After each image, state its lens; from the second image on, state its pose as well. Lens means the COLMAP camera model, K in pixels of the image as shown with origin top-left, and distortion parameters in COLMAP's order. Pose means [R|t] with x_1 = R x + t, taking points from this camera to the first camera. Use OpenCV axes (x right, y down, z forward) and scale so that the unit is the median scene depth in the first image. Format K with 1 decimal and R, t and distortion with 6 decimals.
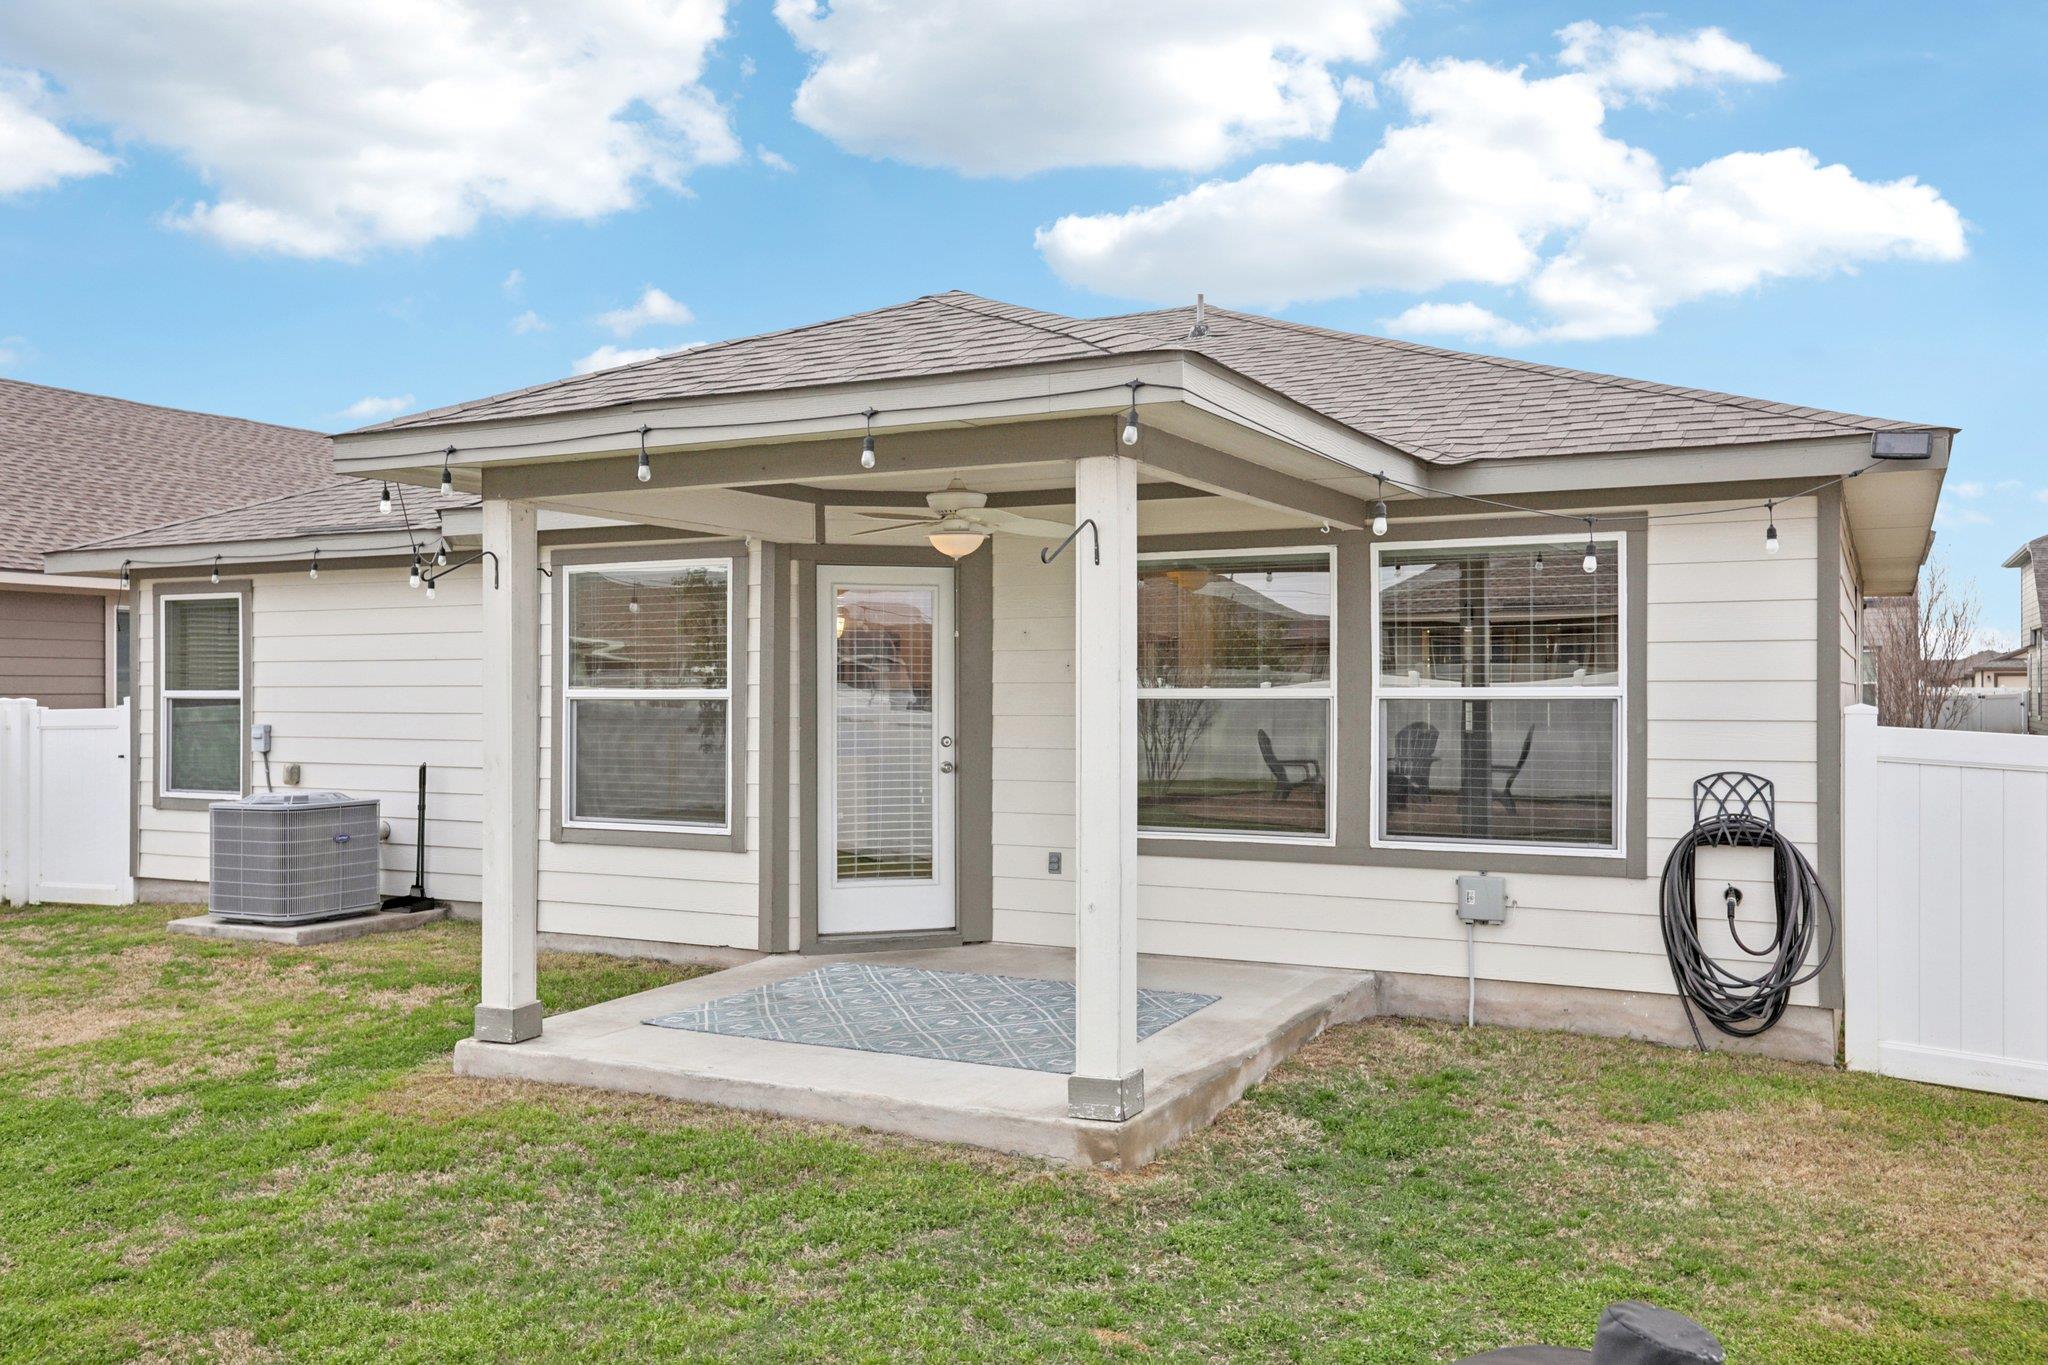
lens RADIAL K [[1665.7, 0, 1024.0], [0, 1665.7, 682.5], [0, 0, 1]] dist [0.012418, 0.011283]
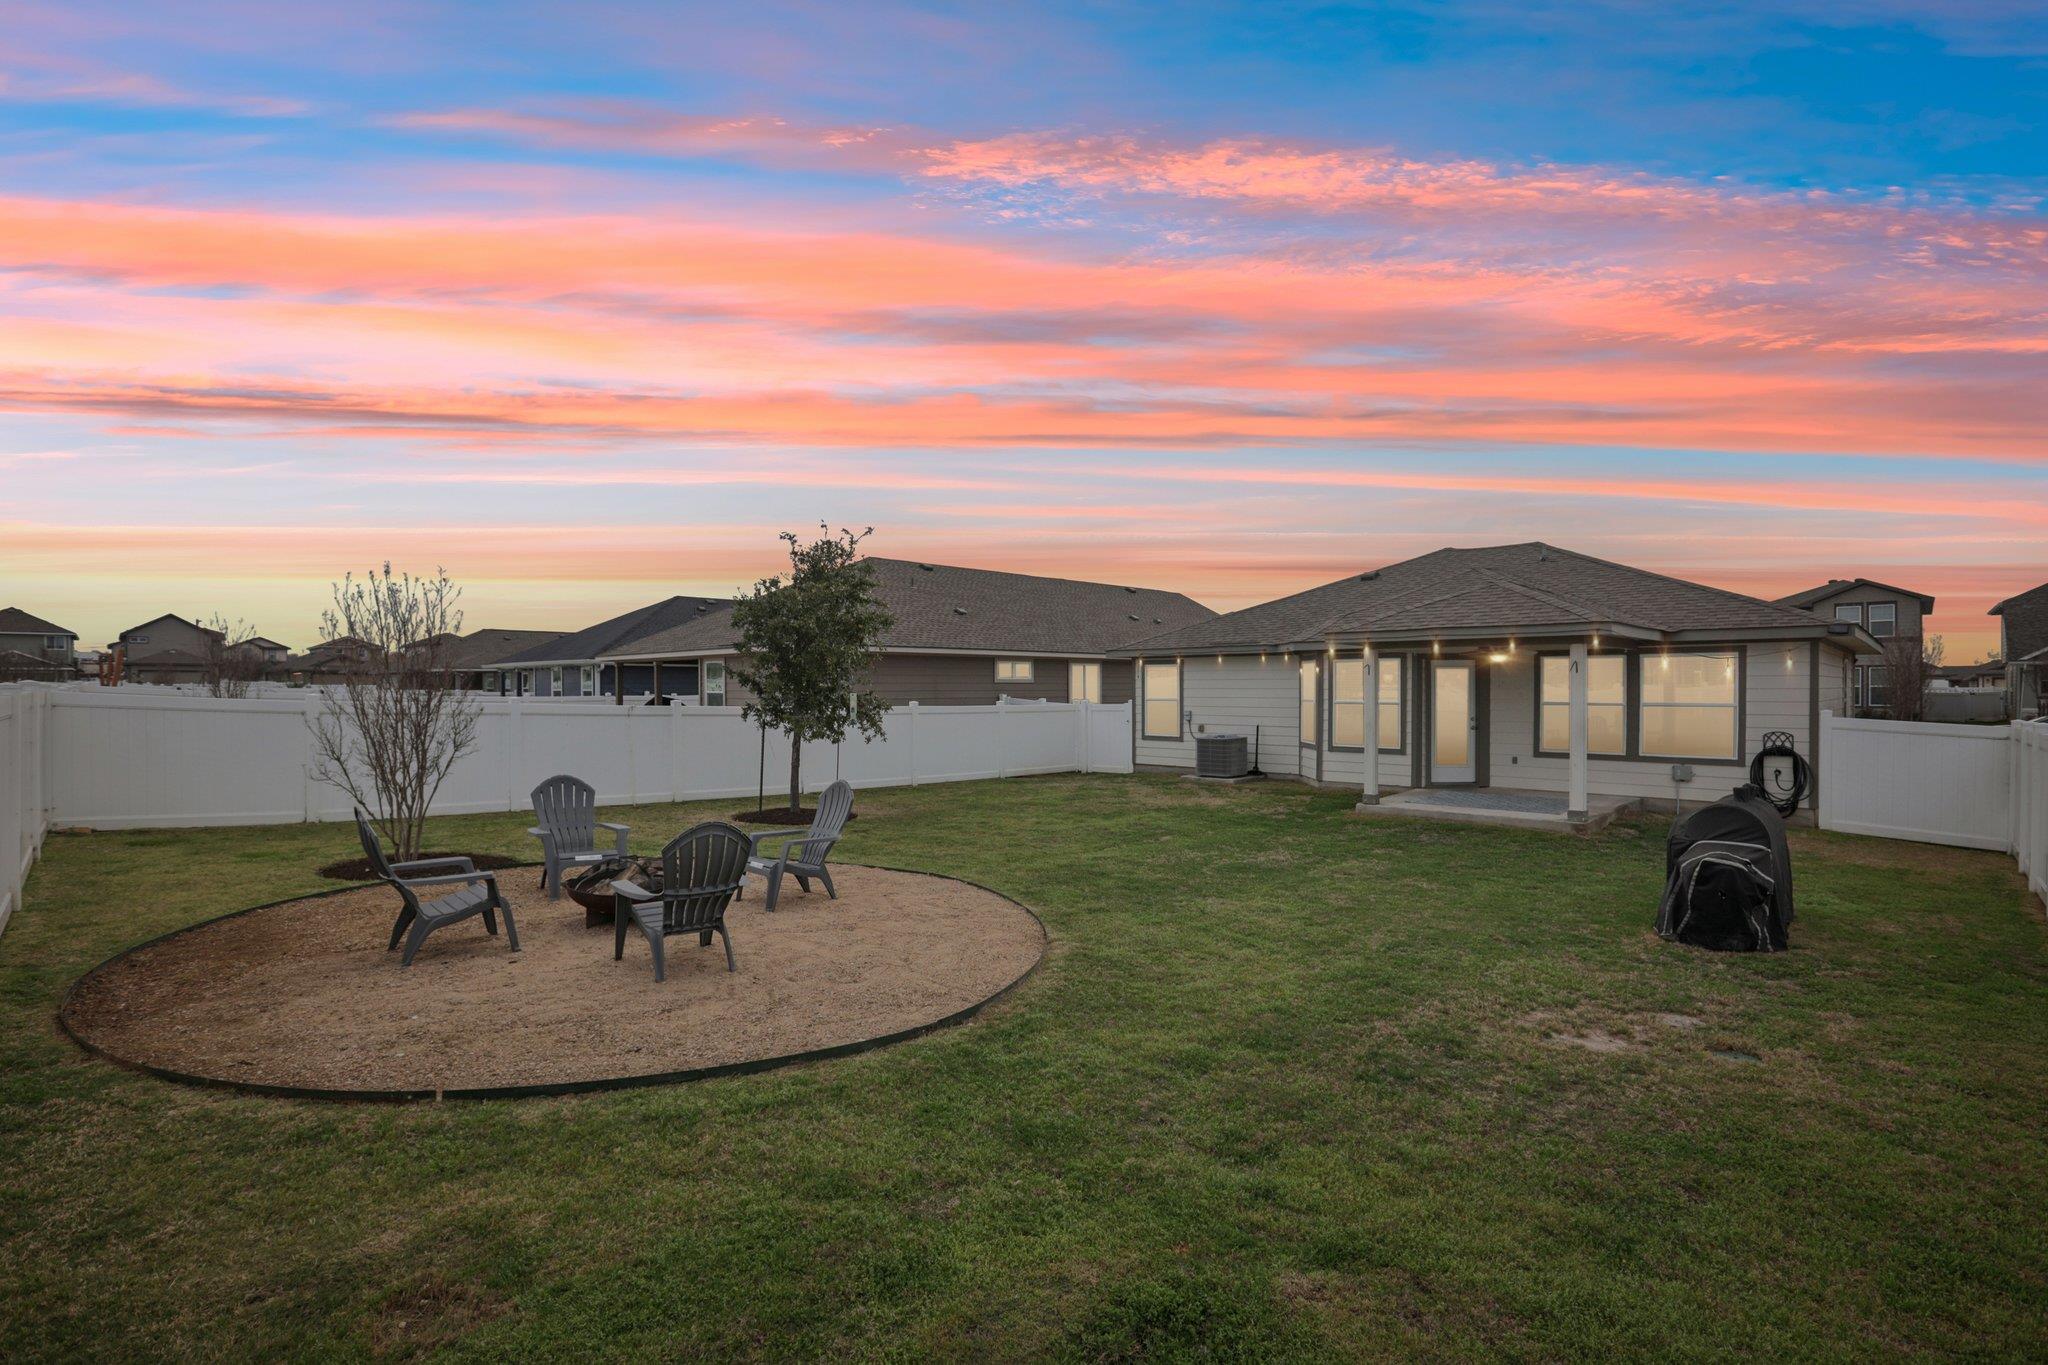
lens RADIAL K [[949.9, 0, 1030.3], [0, 949.9, 688.9], [0, 0, 1]] dist [-0.056898, 0.032775]
pose [[0.958599, -0.000513, -0.284759, -0.390451], [0.003125, 0.999957, 0.008720, -0.041996], [0.284742, -0.009249, 0.958560, -0.984859]]
